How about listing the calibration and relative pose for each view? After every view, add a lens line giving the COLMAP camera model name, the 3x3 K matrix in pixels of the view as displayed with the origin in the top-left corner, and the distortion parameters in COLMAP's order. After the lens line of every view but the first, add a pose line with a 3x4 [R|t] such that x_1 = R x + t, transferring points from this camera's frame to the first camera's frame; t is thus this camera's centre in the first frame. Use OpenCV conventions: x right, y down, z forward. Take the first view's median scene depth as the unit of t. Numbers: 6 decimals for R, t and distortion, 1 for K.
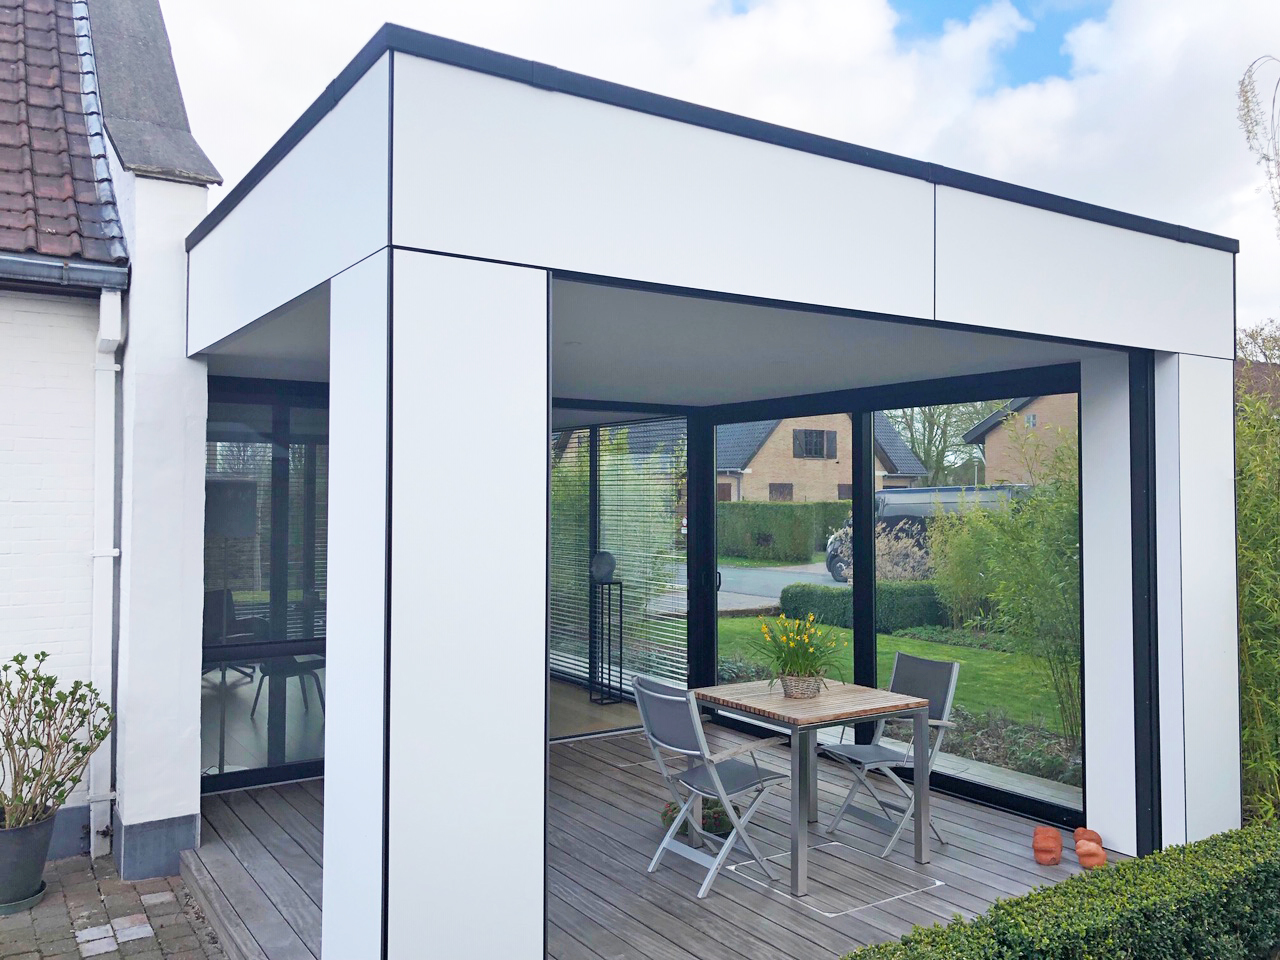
lens RADIAL K [[1039.6, 0, 640.0], [0, 1039.6, 480.0], [0, 0, 1]] dist [-0.004080, -0.002815]
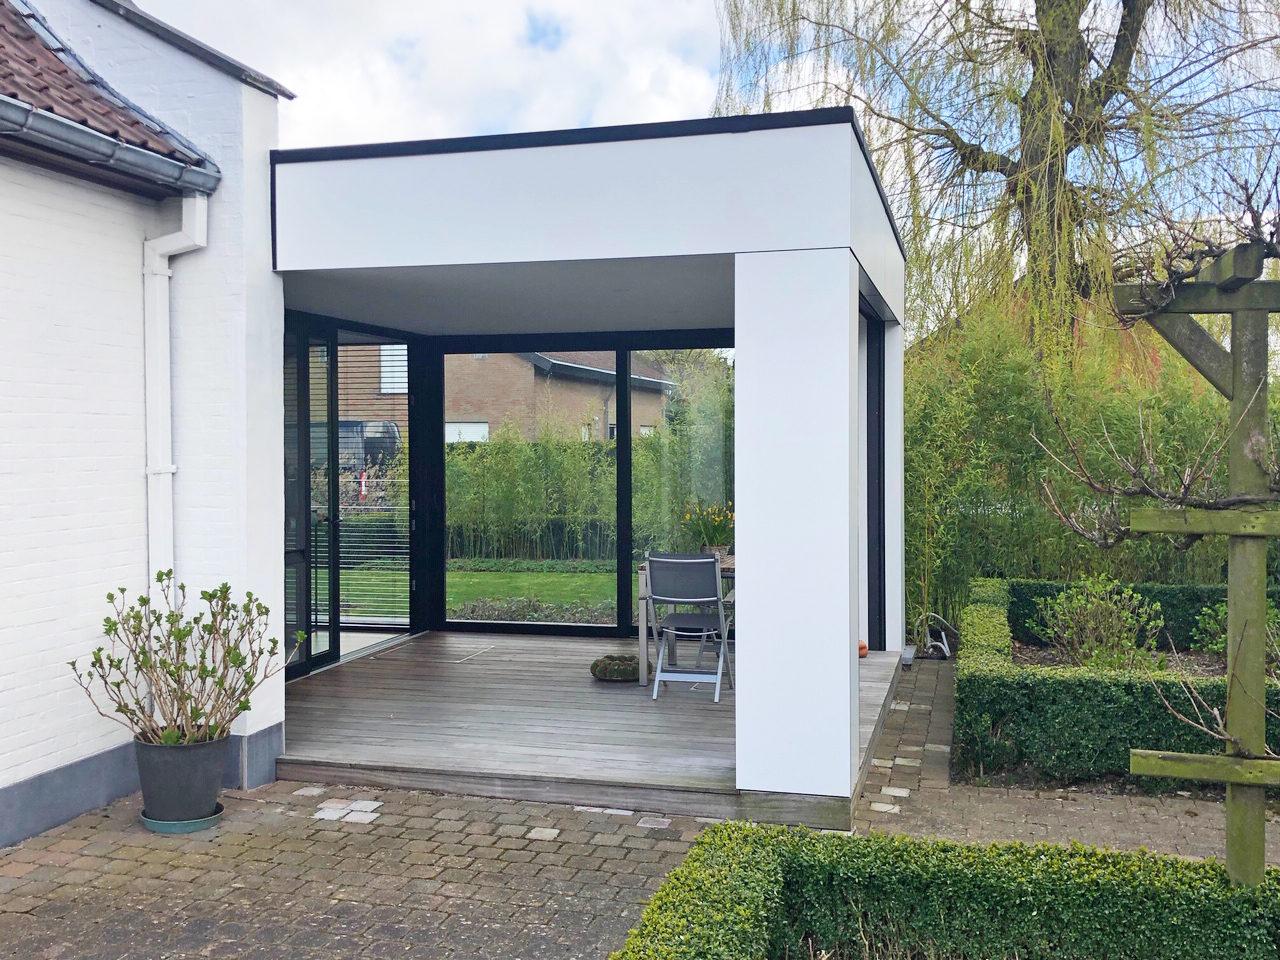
lens RADIAL K [[1220.3, 0, 640.0], [0, 1220.3, 480.0], [0, 0, 1]] dist [0.011863, 0.005118]
pose [[0.747979, -0.025411, 0.663236, -1.058943], [-0.008524, 0.998817, 0.047881, 0.026565], [-0.663668, -0.041468, 0.746877, -0.137375]]
